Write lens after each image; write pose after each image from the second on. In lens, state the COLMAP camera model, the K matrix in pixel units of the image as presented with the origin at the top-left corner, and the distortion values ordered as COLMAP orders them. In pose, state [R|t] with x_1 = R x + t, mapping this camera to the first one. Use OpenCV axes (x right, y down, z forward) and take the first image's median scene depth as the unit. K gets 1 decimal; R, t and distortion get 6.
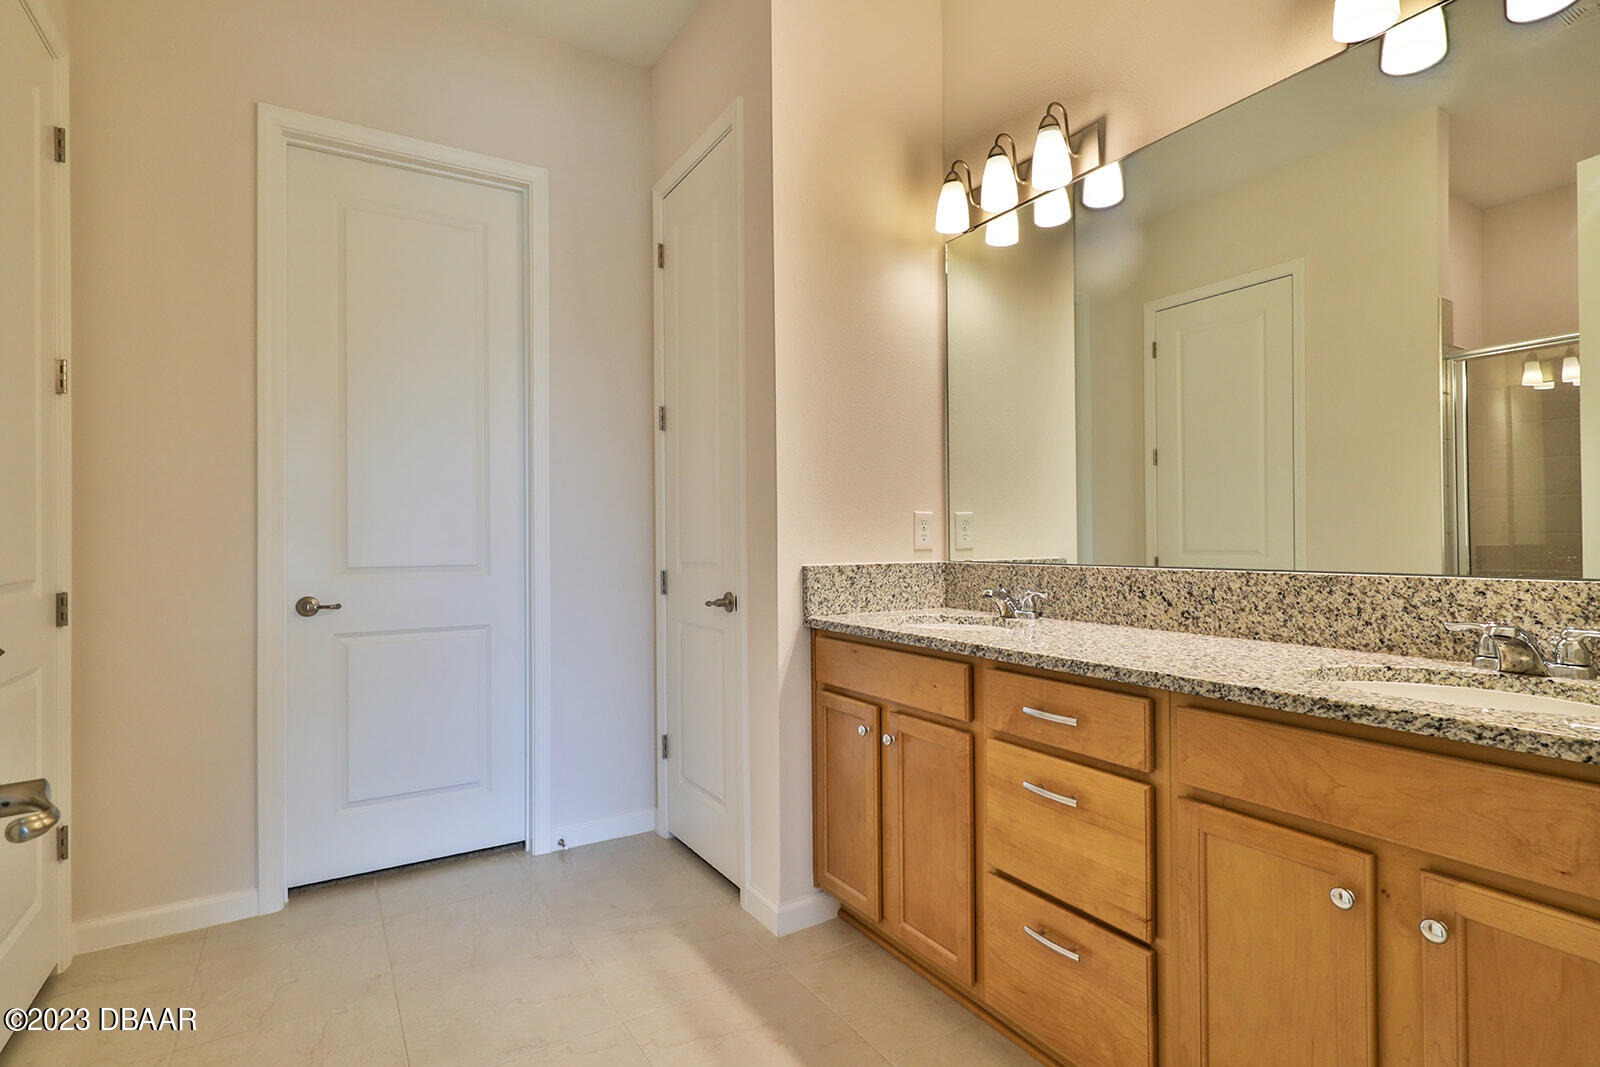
lens RADIAL K [[769.1, 0, 789.9], [0, 769.1, 530.3], [0, 0, 1]] dist [0.000950, 0.000720]
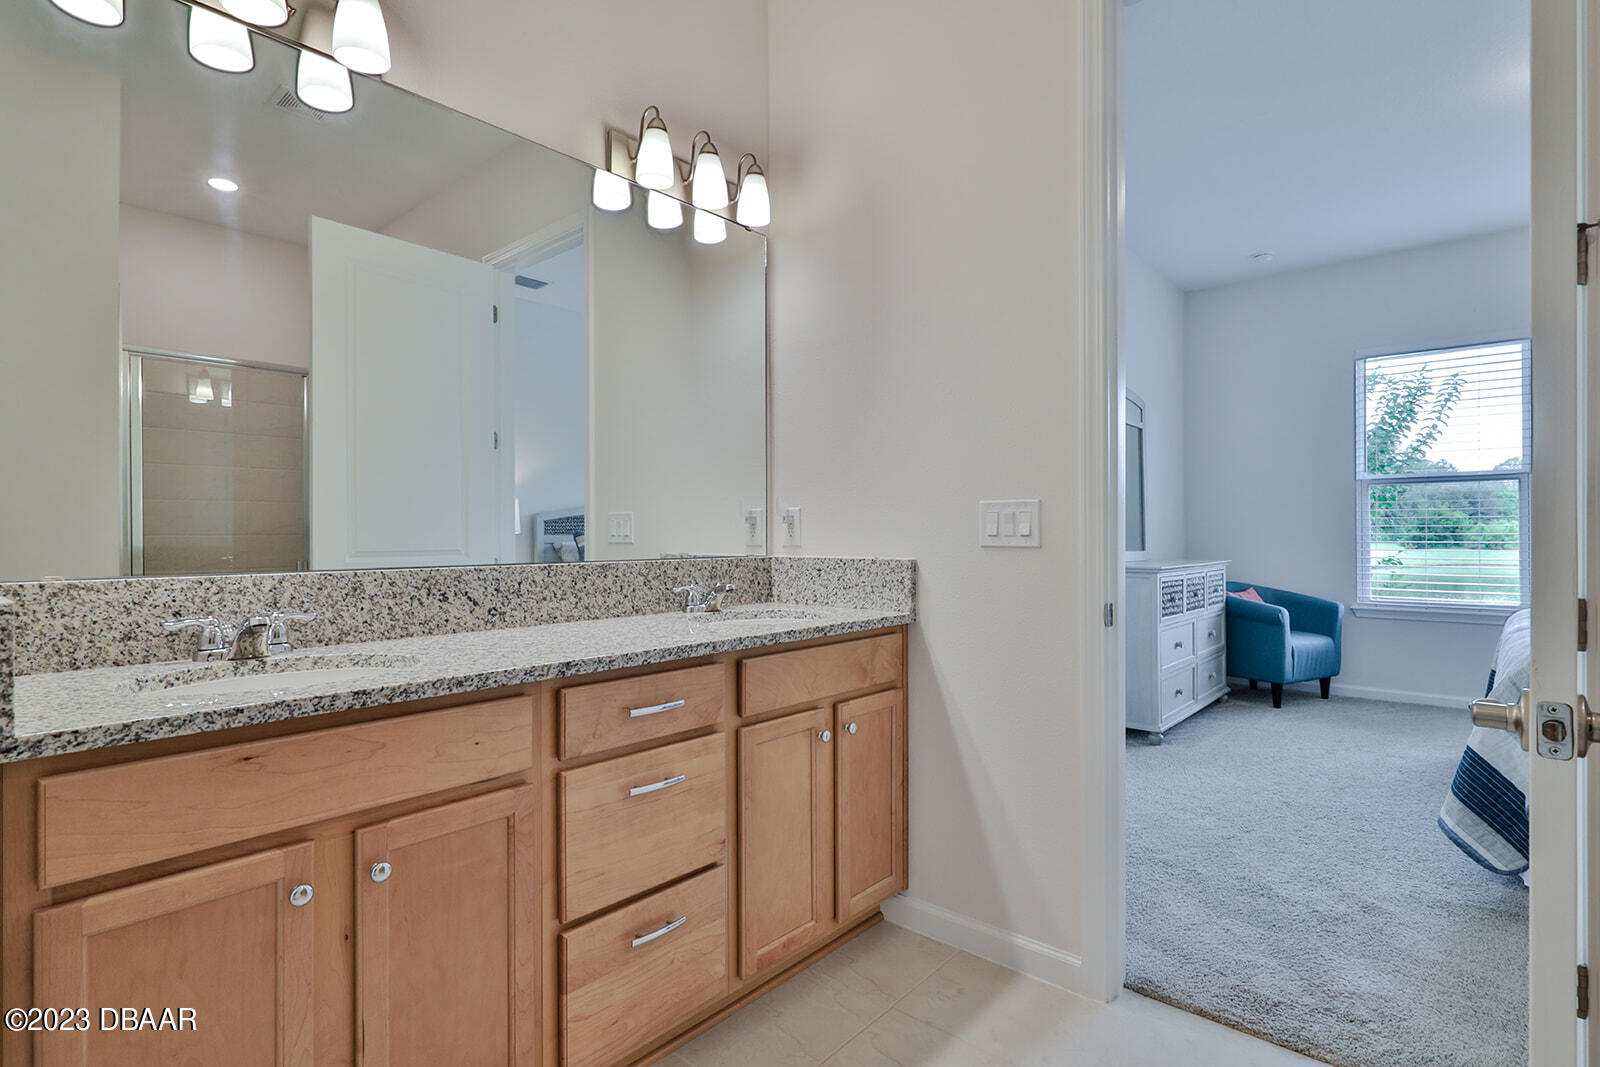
lens RADIAL K [[769.1, 0, 788.8], [0, 769.1, 538.5], [0, 0, 1]] dist [0.000950, 0.000720]
pose [[-0.283088, 0.004464, 0.959084, -0.586007], [-0.005240, 0.999967, -0.006201, 0.019671], [-0.959080, -0.006781, -0.283055, 0.961824]]
